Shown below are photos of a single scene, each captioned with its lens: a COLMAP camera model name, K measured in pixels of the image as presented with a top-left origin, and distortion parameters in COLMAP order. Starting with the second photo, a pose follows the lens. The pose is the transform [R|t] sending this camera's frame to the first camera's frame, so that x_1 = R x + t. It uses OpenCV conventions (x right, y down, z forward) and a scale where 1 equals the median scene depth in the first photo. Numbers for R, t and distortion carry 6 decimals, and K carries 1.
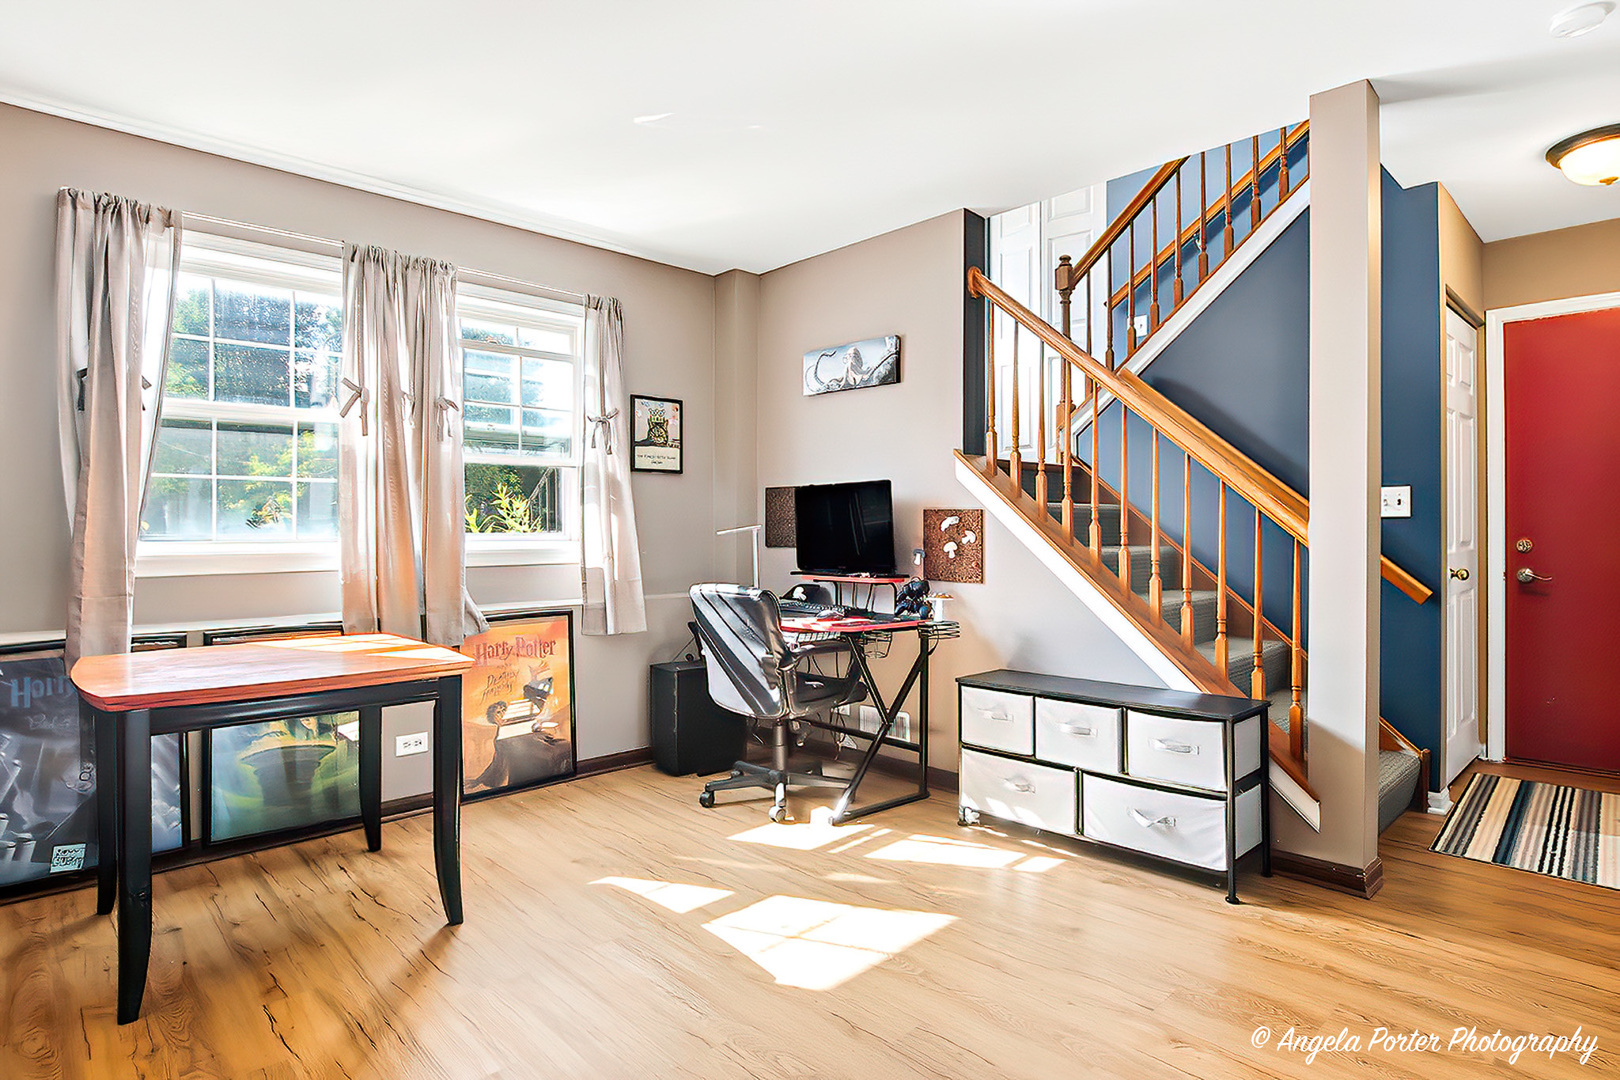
lens RADIAL K [[857.4, 0, 808.4], [0, 857.4, 532.1], [0, 0, 1]] dist [-0.017752, 0.000246]
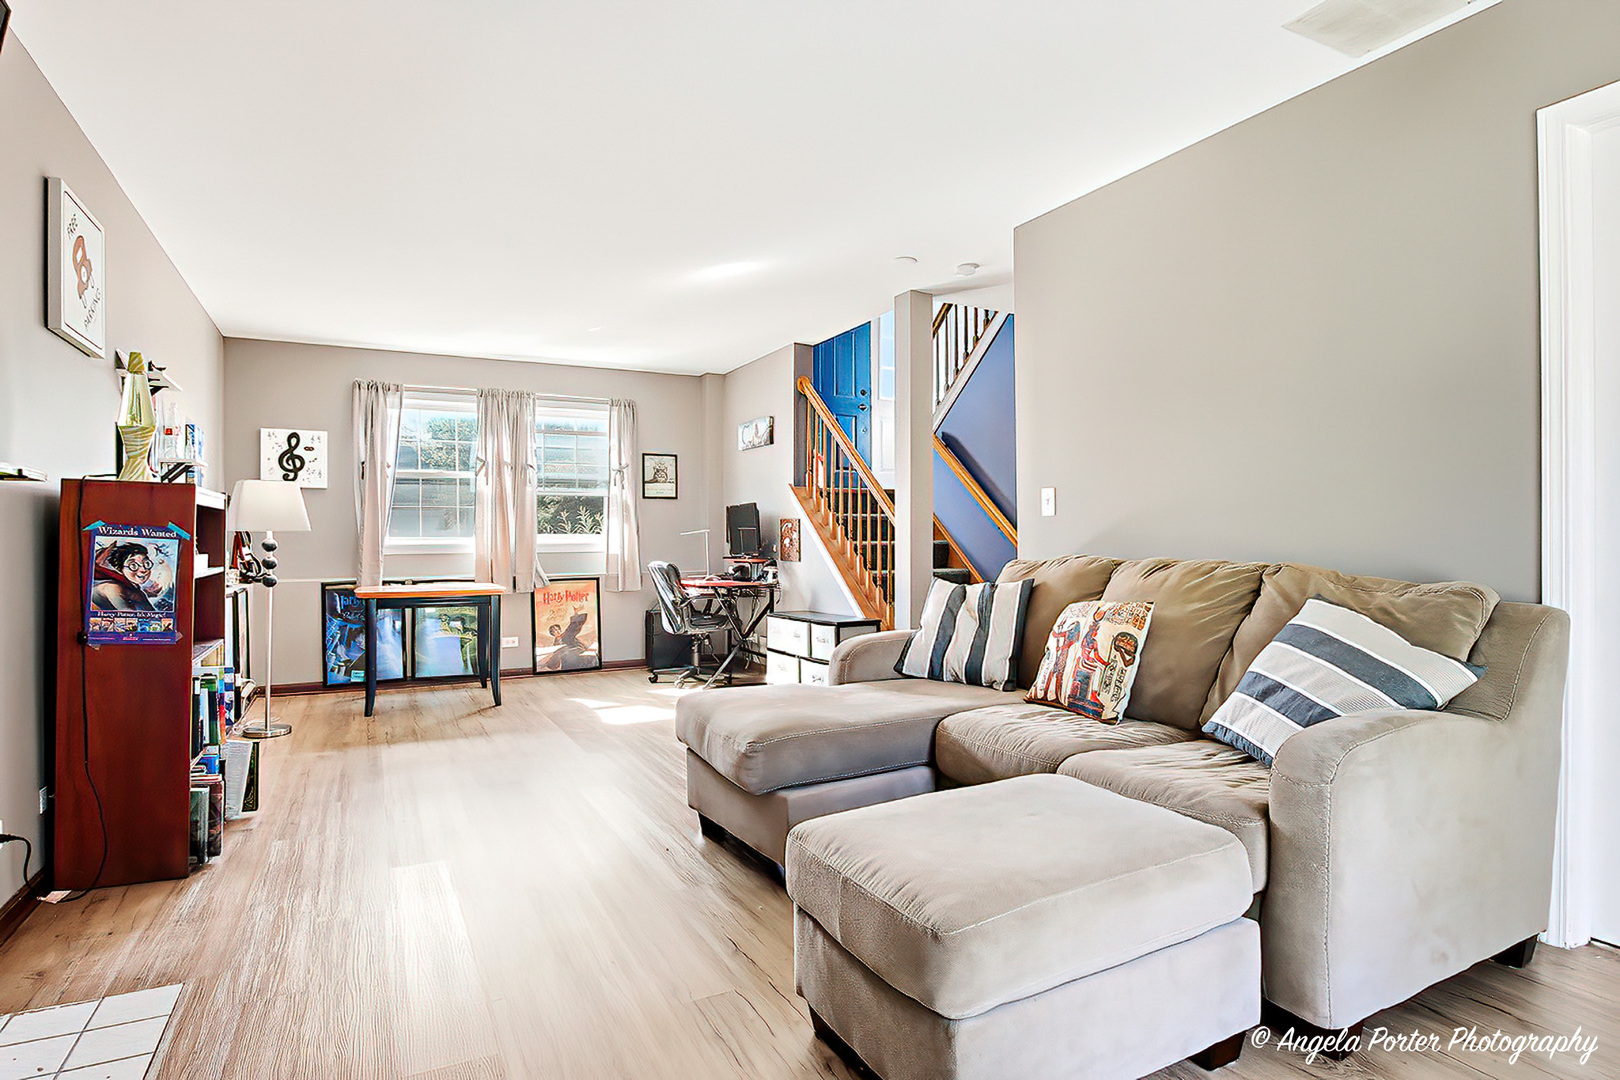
lens RADIAL K [[857.4, 0, 811.5], [0, 857.4, 543.5], [0, 0, 1]] dist [-0.017752, 0.000246]
pose [[0.961670, -0.002959, -0.274192, 0.704350], [0.003149, 0.999995, 0.000253, 0.023563], [0.274190, -0.001107, 0.961675, -0.661923]]
